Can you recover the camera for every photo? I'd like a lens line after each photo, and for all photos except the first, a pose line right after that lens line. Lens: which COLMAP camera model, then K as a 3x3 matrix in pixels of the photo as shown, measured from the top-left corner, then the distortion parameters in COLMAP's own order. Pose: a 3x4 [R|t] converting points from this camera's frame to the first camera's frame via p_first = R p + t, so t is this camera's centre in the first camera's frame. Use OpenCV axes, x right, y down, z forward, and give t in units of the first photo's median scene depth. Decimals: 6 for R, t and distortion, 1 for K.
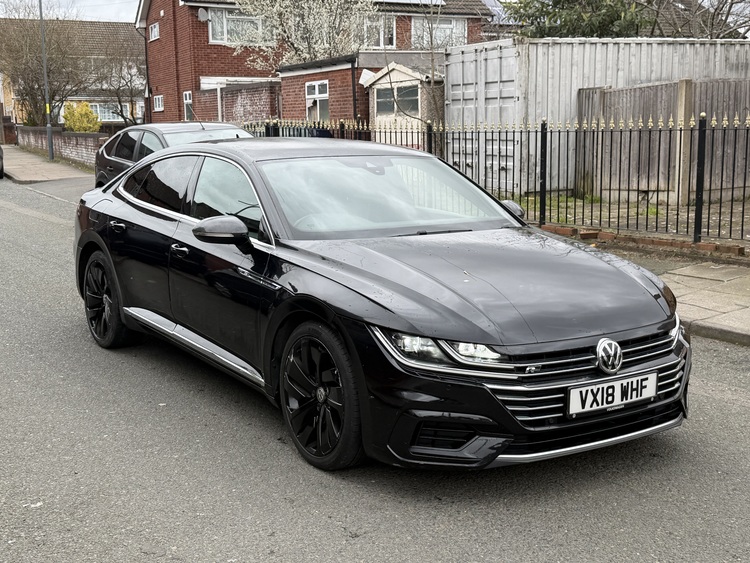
lens RADIAL K [[962.1, 0, 376.2], [0, 962.1, 282.8], [0, 0, 1]] dist [0.122260, 0.000000]
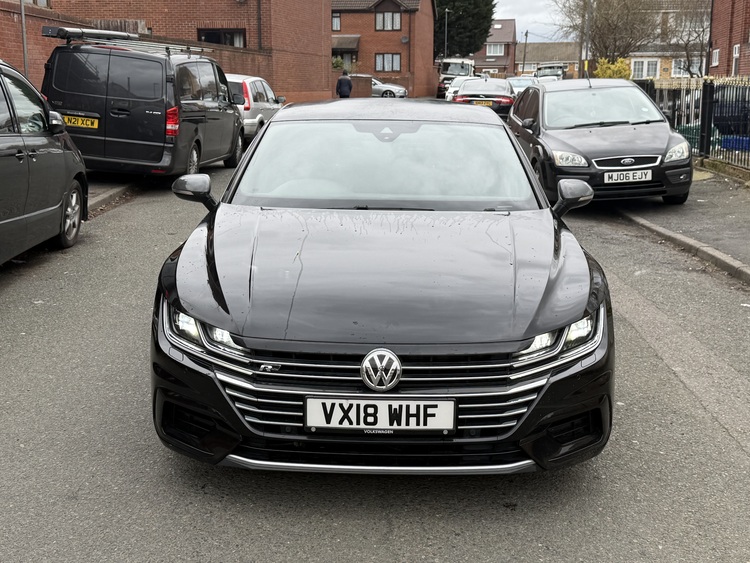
lens RADIAL K [[962.1, 0, 393.5], [0, 962.1, 260.6], [0, 0, 1]] dist [0.122260, 0.000000]
pose [[0.824532, 0.118450, -0.553277, 0.709771], [-0.105913, 0.992869, 0.054722, -0.067277], [0.555813, 0.013479, 0.831198, 0.306102]]
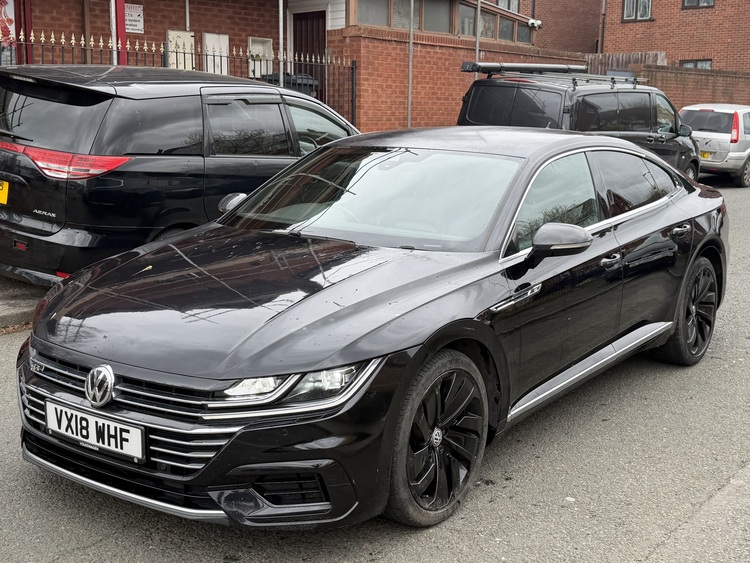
lens RADIAL K [[962.1, 0, 421.7], [0, 962.1, 295.3], [0, 0, 1]] dist [0.122260, 0.000000]
pose [[0.350522, 0.190471, -0.916982, 1.109303], [-0.167292, 0.976088, 0.138800, -0.166725], [0.921492, 0.104752, 0.374004, 0.939666]]
